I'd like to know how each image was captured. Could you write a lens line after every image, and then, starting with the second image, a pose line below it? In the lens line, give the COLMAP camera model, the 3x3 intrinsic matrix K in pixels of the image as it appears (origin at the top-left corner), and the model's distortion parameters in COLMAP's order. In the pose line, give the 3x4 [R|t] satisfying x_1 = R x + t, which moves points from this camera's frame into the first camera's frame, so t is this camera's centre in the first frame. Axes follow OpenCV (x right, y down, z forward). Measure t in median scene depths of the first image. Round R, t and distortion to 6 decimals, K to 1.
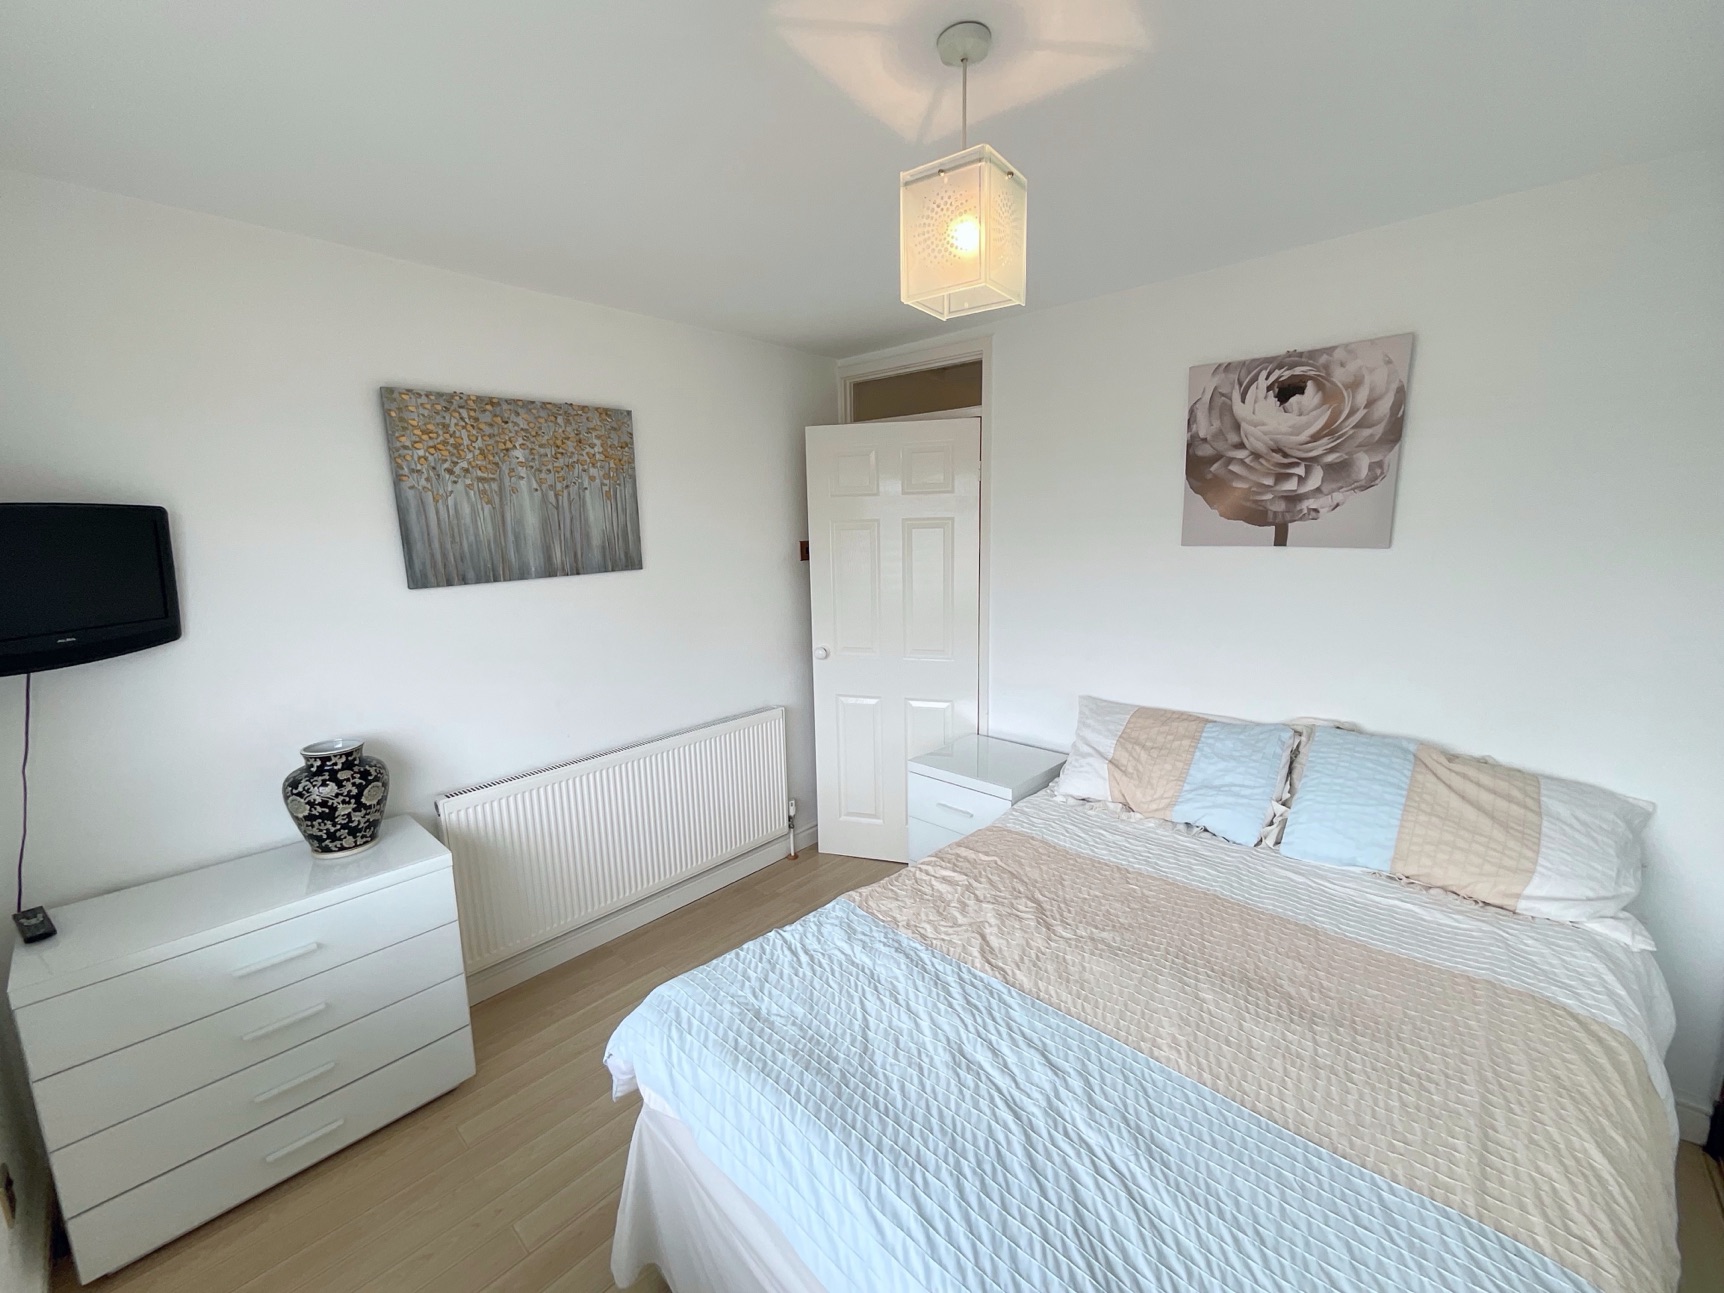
lens RADIAL K [[706.3, 0, 863.9], [0, 706.3, 644.4], [0, 0, 1]] dist [0.000409, 0.000220]
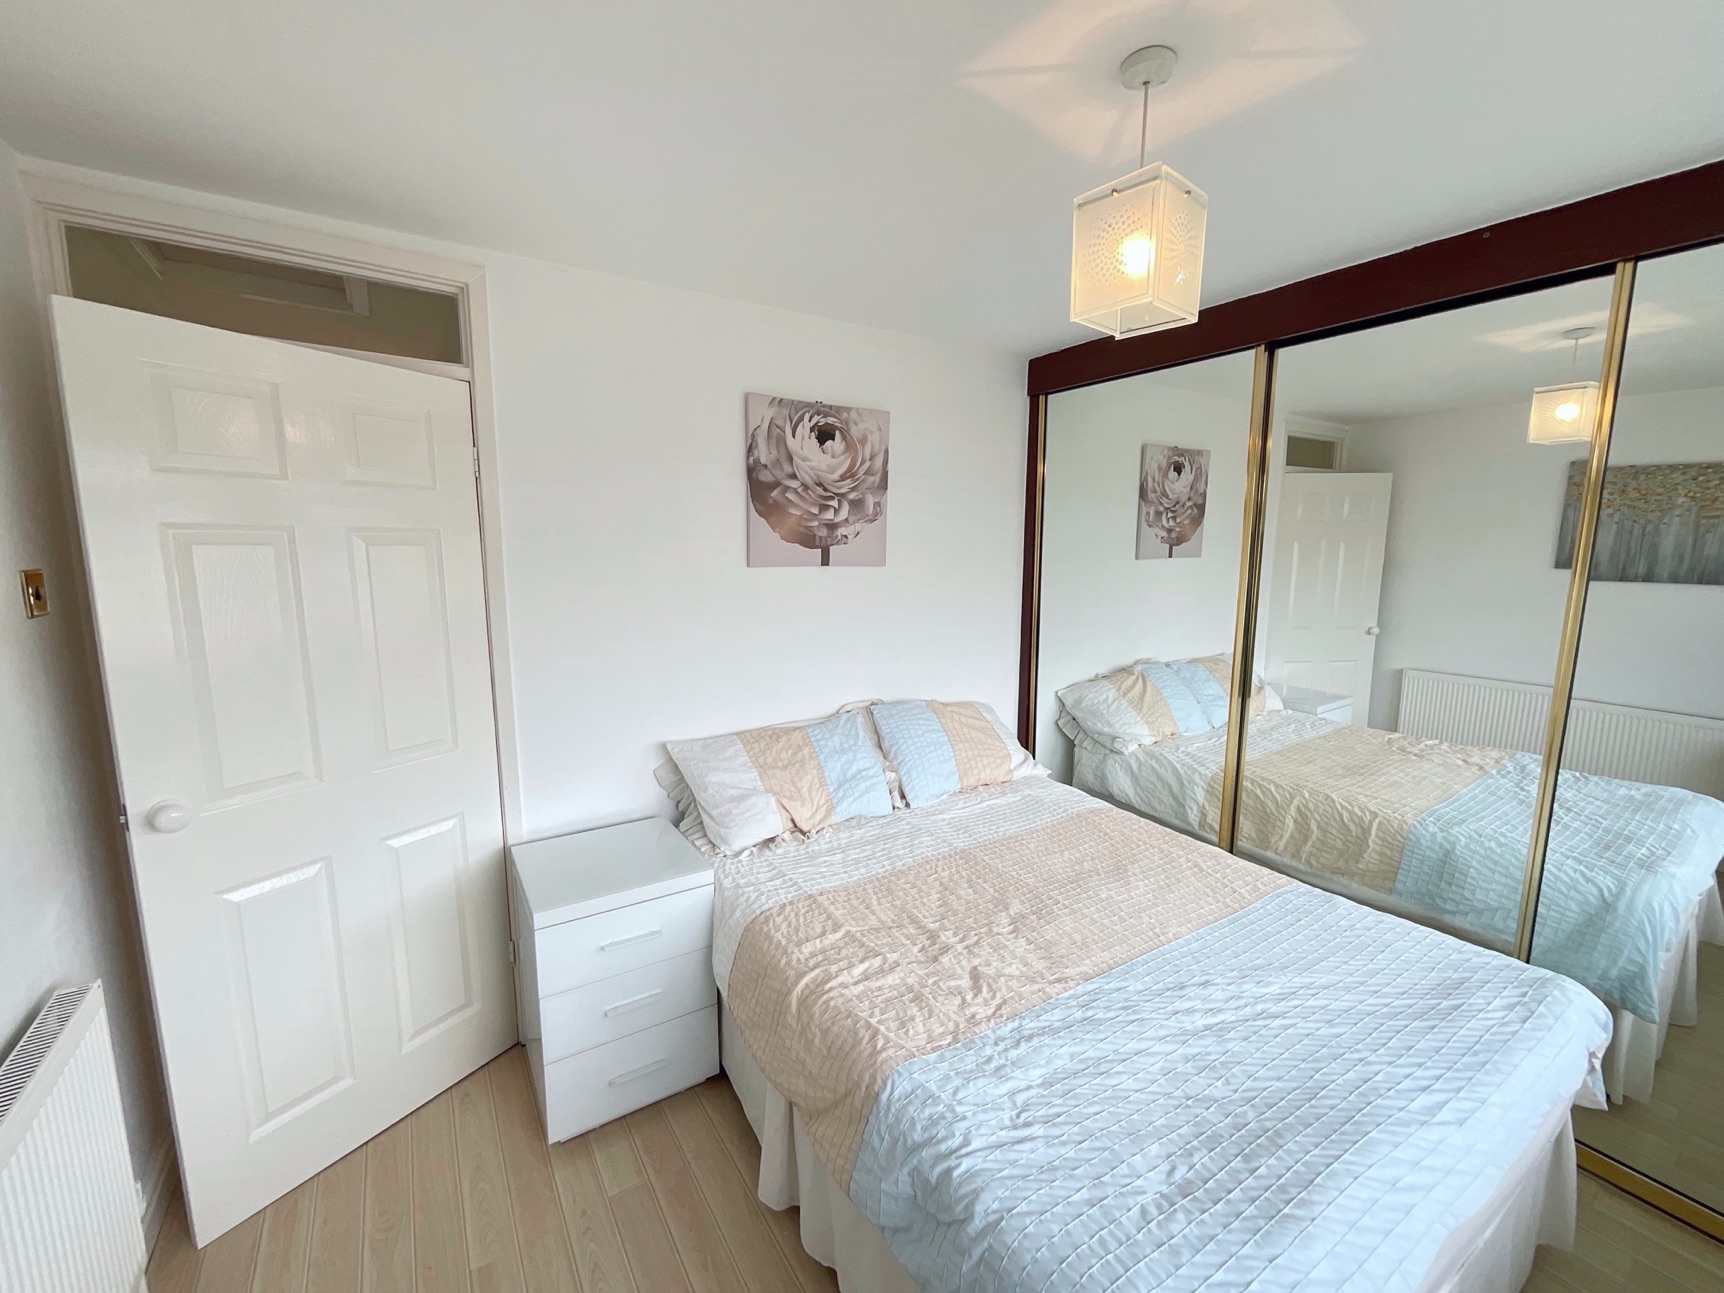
lens RADIAL K [[706.3, 0, 863.9], [0, 706.3, 644.4], [0, 0, 1]] dist [0.000409, 0.000220]
pose [[0.240120, -0.116097, 0.963776, -0.555448], [0.152706, 0.984979, 0.080605, -0.096620], [-0.958657, 0.127819, 0.254242, 0.665657]]
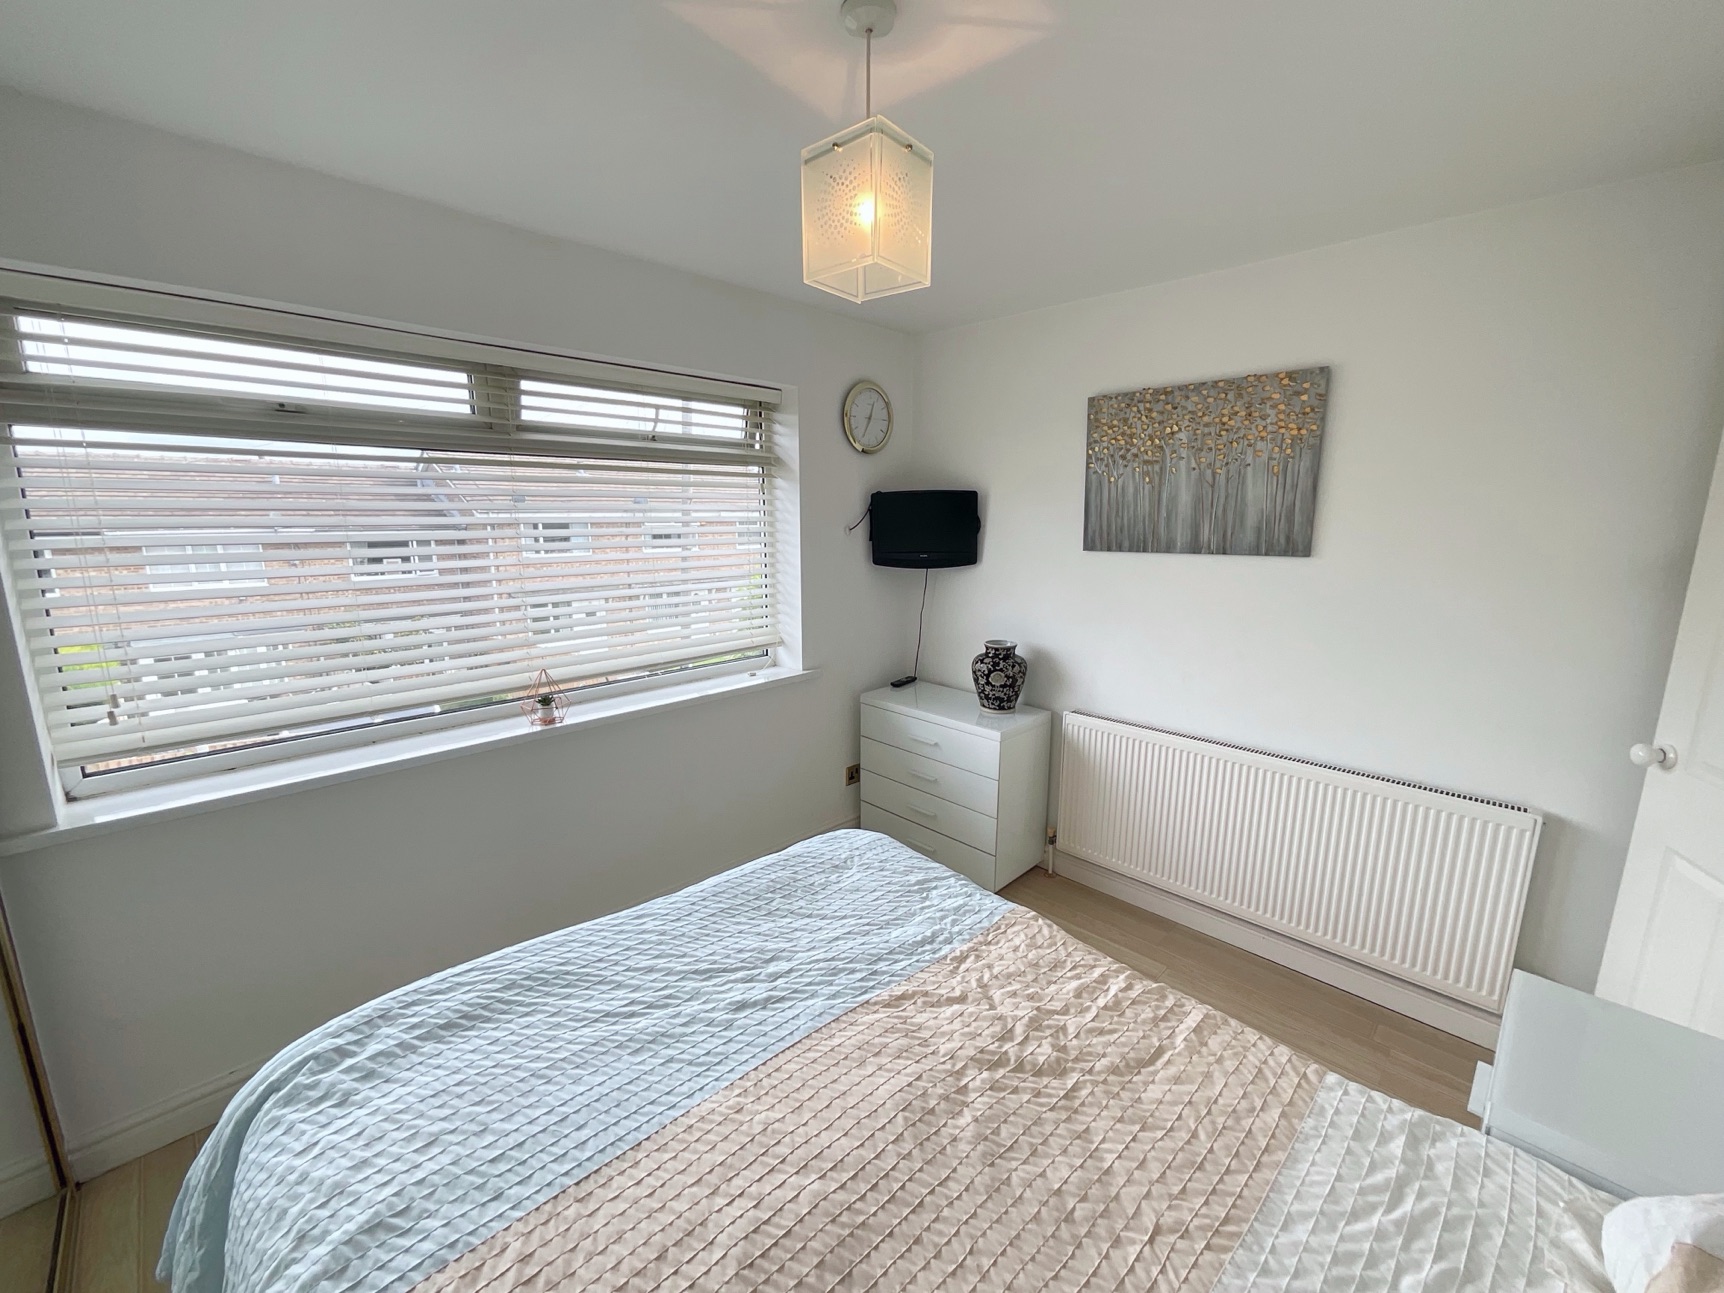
lens RADIAL K [[700.0, 0, 867.3], [0, 700.0, 649.3], [0, 0, 1]] dist [-0.000287, 0.000003]
pose [[-0.033313, 0.218837, -0.975193, 0.675285], [-0.171782, 0.959960, 0.221287, -0.118274], [0.984572, 0.174893, 0.005613, 0.614295]]
